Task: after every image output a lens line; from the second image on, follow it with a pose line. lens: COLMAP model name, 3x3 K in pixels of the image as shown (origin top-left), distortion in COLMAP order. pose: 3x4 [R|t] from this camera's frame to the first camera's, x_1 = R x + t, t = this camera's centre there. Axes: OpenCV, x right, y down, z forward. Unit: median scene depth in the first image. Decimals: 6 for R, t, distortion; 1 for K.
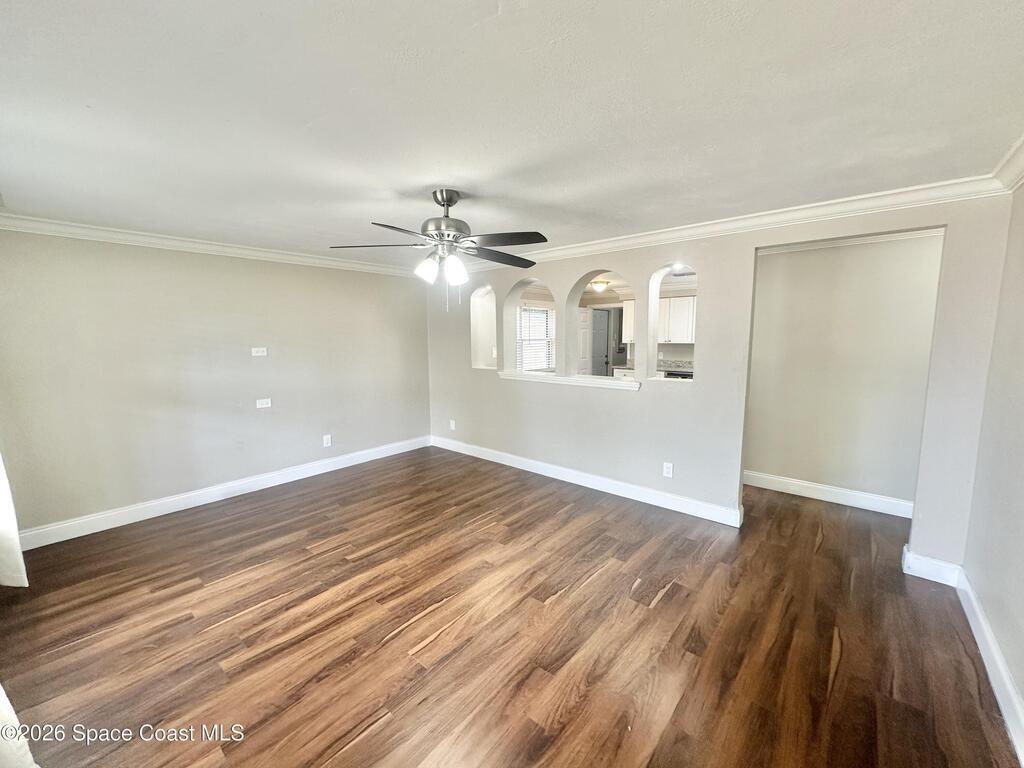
lens RADIAL K [[409.2, 0, 508.8], [0, 409.2, 386.4], [0, 0, 1]] dist [-0.009395, 0.000362]
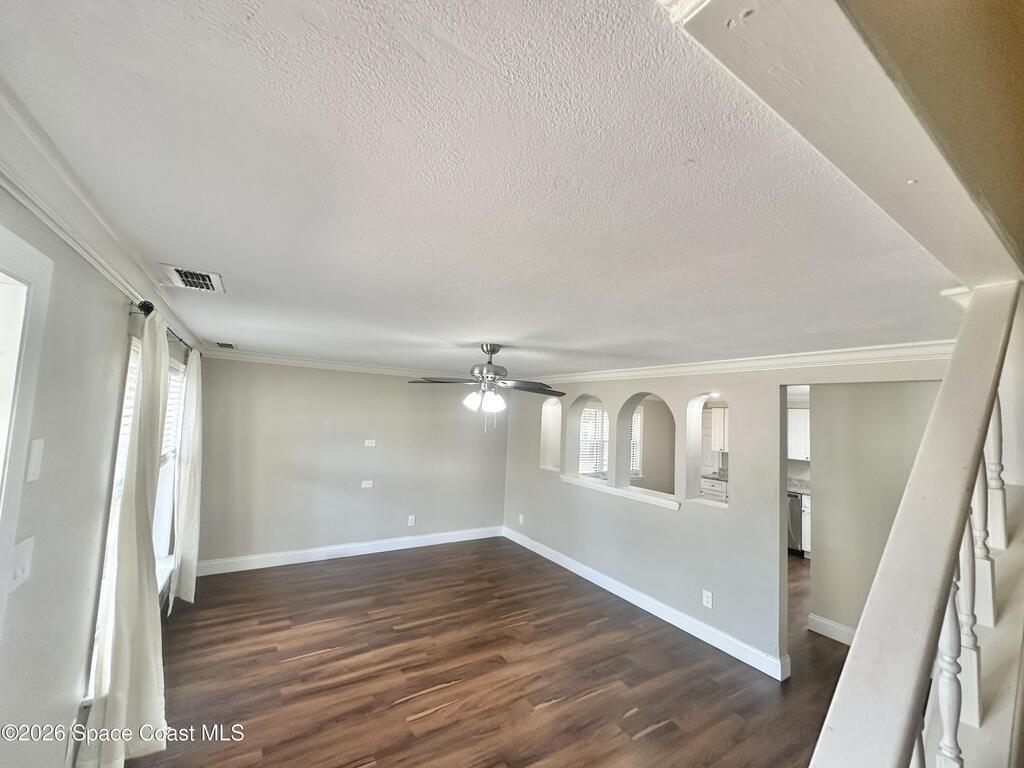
lens RADIAL K [[409.2, 0, 508.8], [0, 409.2, 386.4], [0, 0, 1]] dist [-0.009395, 0.000362]
pose [[0.954787, 0.032123, -0.295550, 0.259812], [-0.090148, 0.978621, -0.184863, -0.086523], [0.283293, 0.203148, 0.937270, -0.180434]]
